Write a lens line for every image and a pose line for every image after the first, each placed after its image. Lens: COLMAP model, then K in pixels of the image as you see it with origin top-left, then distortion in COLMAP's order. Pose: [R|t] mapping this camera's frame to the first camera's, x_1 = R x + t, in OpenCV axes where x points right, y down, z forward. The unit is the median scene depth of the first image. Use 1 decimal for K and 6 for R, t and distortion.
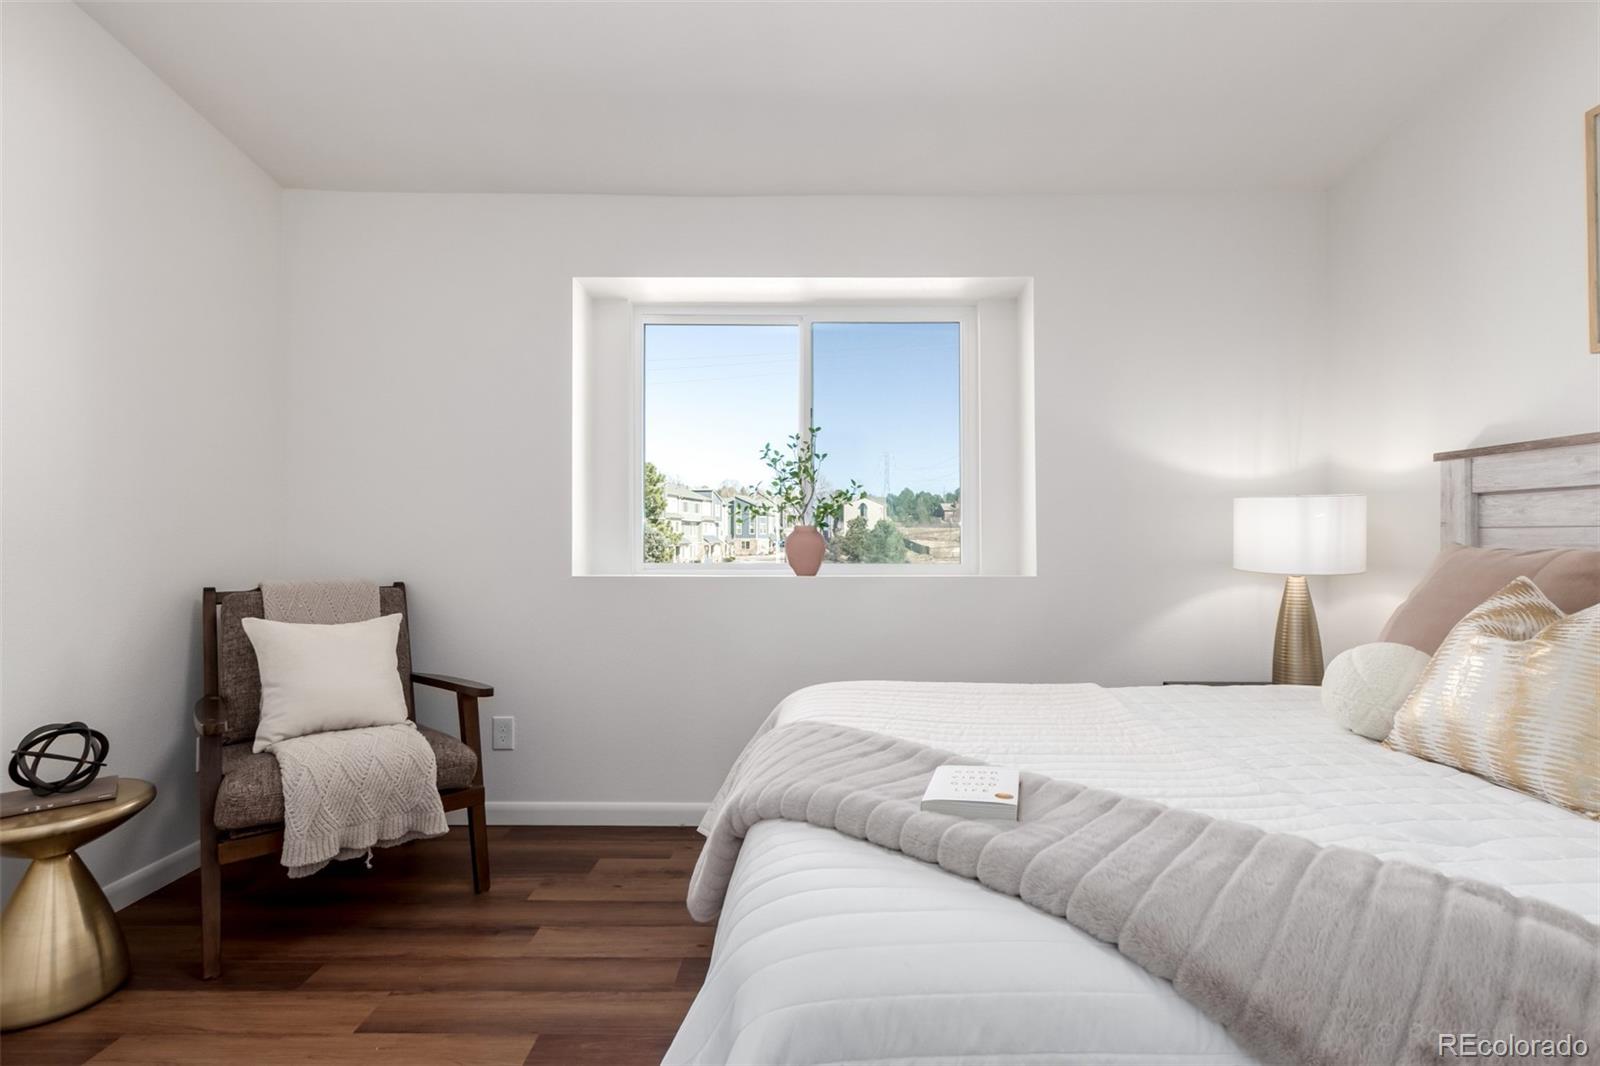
lens RADIAL K [[737.5, 0, 803.0], [0, 737.5, 523.2], [0, 0, 1]] dist [0.003230, -0.002540]
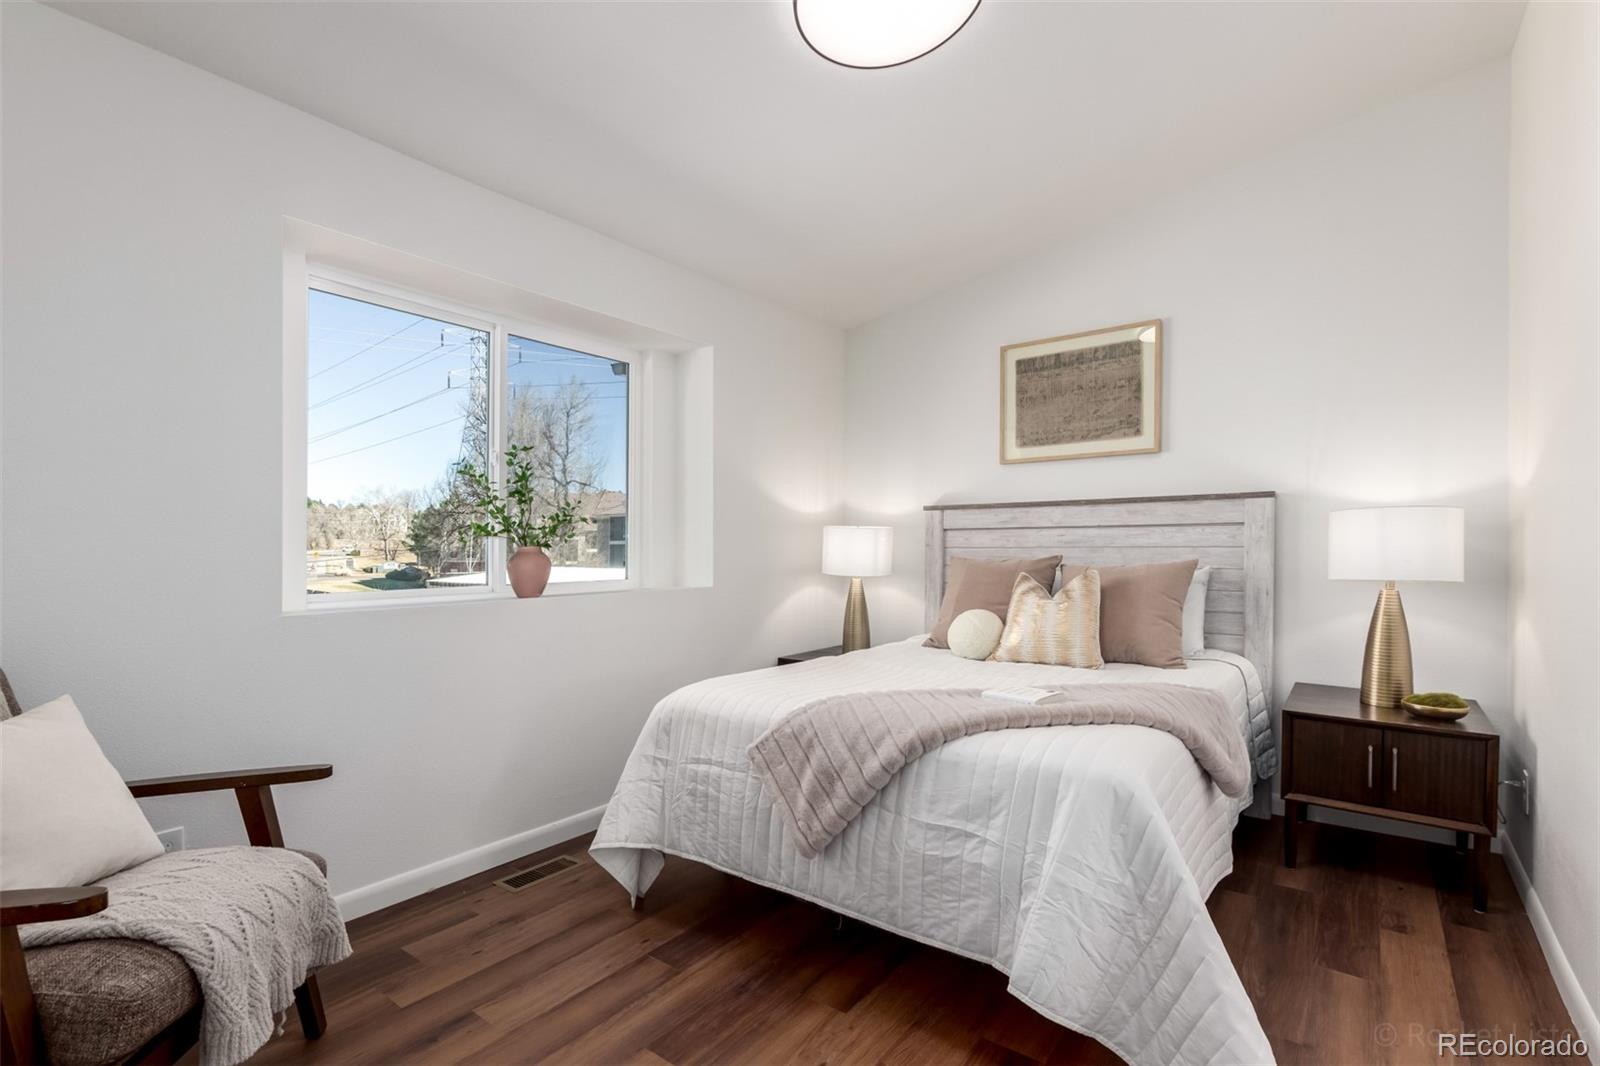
lens RADIAL K [[737.5, 0, 811.5], [0, 737.5, 544.7], [0, 0, 1]] dist [0.003230, -0.002540]
pose [[0.598979, -0.002828, 0.800760, -0.749644], [-0.007515, 0.999930, 0.009153, -0.015329], [-0.800730, -0.011500, 0.598916, 0.148171]]
